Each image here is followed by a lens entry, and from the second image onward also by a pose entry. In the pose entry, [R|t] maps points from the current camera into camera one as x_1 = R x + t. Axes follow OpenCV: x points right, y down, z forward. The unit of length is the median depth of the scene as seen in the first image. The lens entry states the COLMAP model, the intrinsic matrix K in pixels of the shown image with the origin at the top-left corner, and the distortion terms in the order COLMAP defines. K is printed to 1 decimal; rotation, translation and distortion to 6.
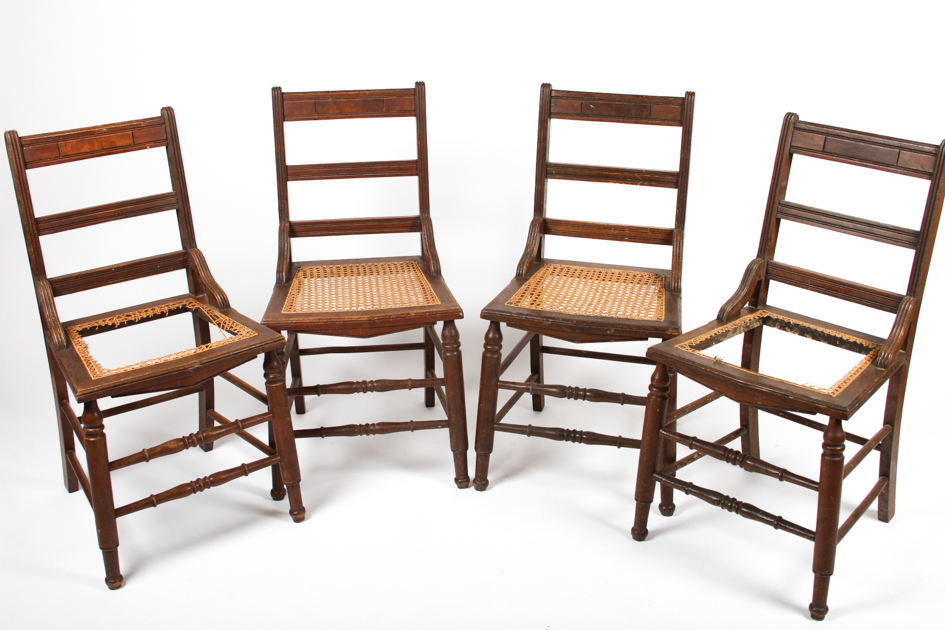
lens RADIAL K [[1214.9, 0, 474.4], [0, 1214.9, 312.5], [0, 0, 1]] dist [-0.073579, 0.000000]
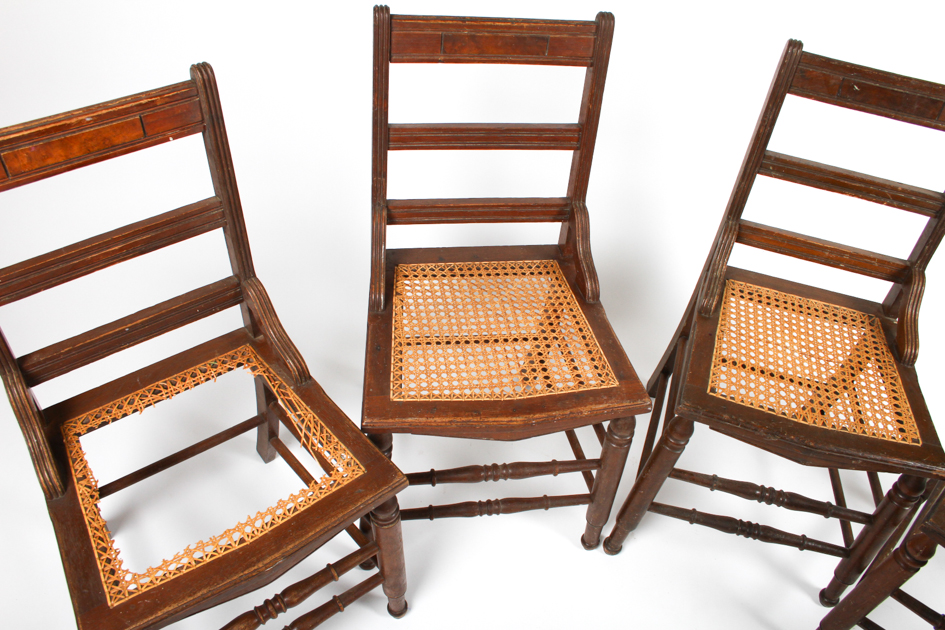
lens RADIAL K [[790.8, 0, 471.4], [0, 790.8, 322.6], [0, 0, 1]] dist [-0.109028, 0.014493]
pose [[0.993845, 0.050771, 0.098458, -0.154198], [-0.086352, 0.911791, 0.401472, -0.208716], [-0.069389, -0.407503, 0.910564, 0.596870]]
